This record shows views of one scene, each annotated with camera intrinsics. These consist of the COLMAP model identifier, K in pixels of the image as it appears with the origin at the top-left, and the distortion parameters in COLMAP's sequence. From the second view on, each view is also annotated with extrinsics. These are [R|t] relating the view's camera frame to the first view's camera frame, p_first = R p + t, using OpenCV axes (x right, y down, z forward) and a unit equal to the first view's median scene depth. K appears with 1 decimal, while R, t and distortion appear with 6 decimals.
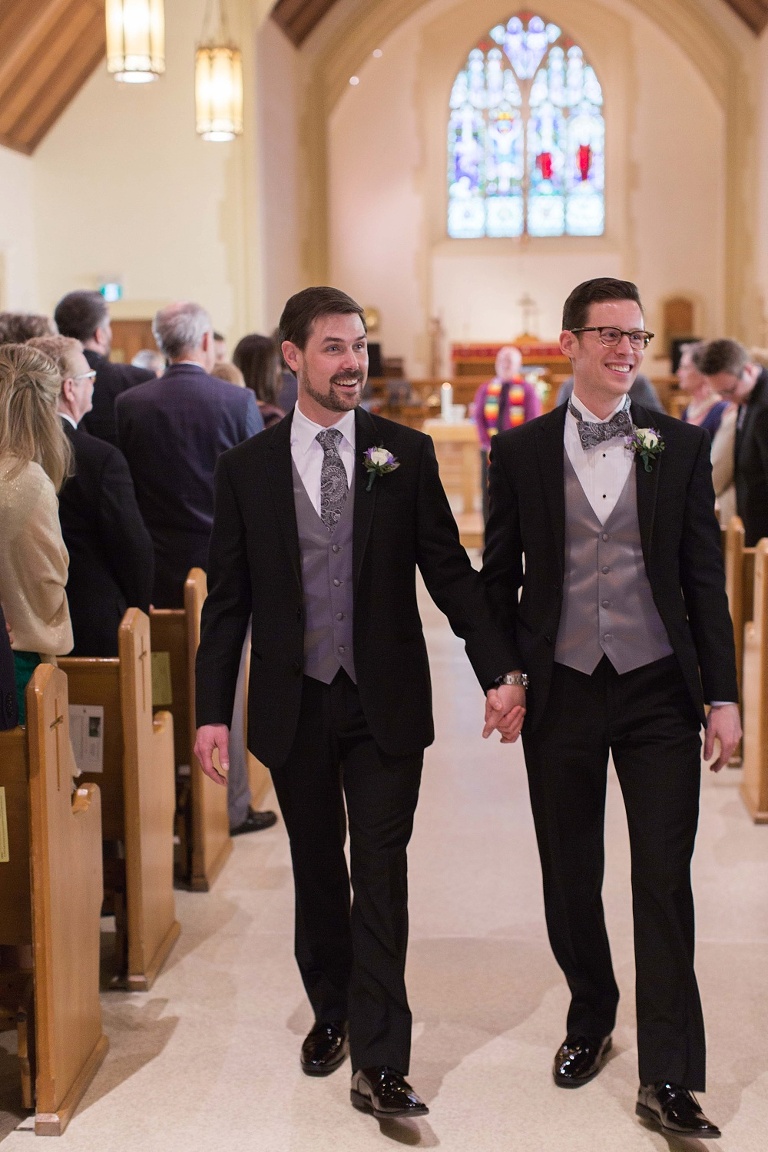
lens RADIAL K [[2019.8, 0, 380.9], [0, 2019.8, 578.0], [0, 0, 1]] dist [0.028056, 0.000000]
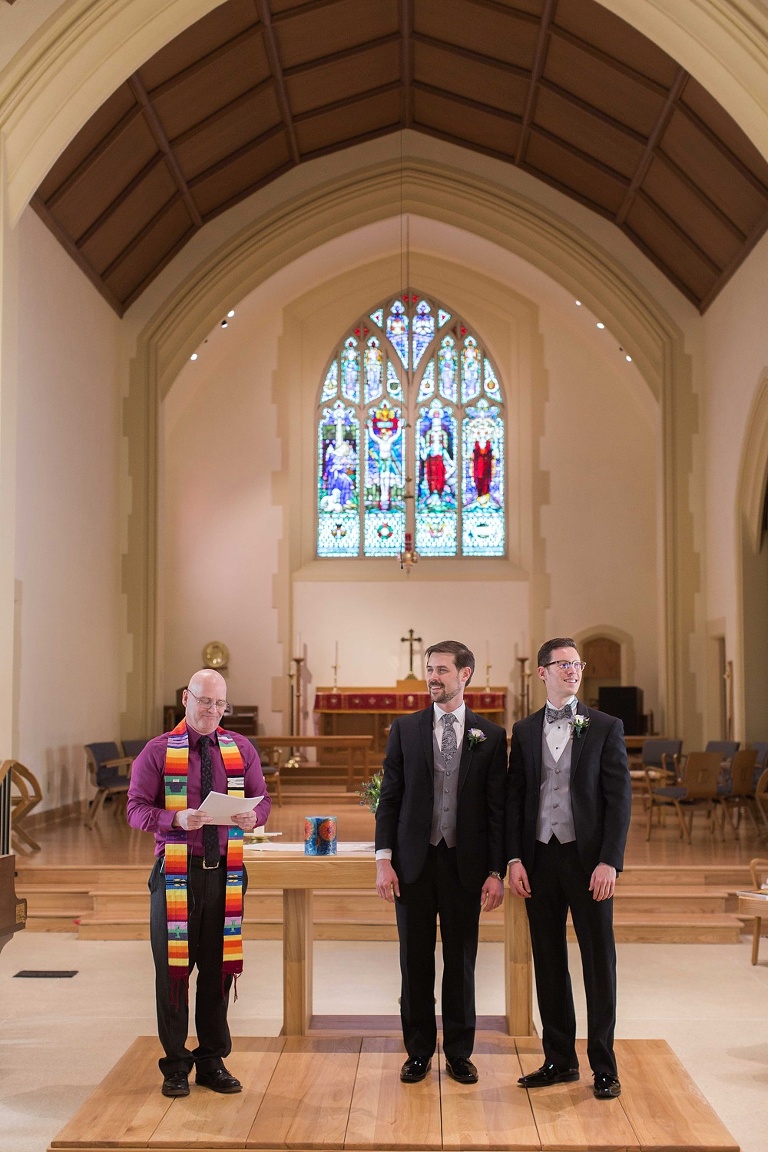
lens RADIAL K [[1659.8, 0, 379.7], [0, 1659.8, 572.3], [0, 0, 1]] dist [0.003289, 0.000000]
pose [[0.998546, 0.014702, 0.051855, 0.025166], [-0.004746, 0.982326, -0.187115, -0.039998], [-0.053689, 0.186597, 0.980968, 0.353814]]
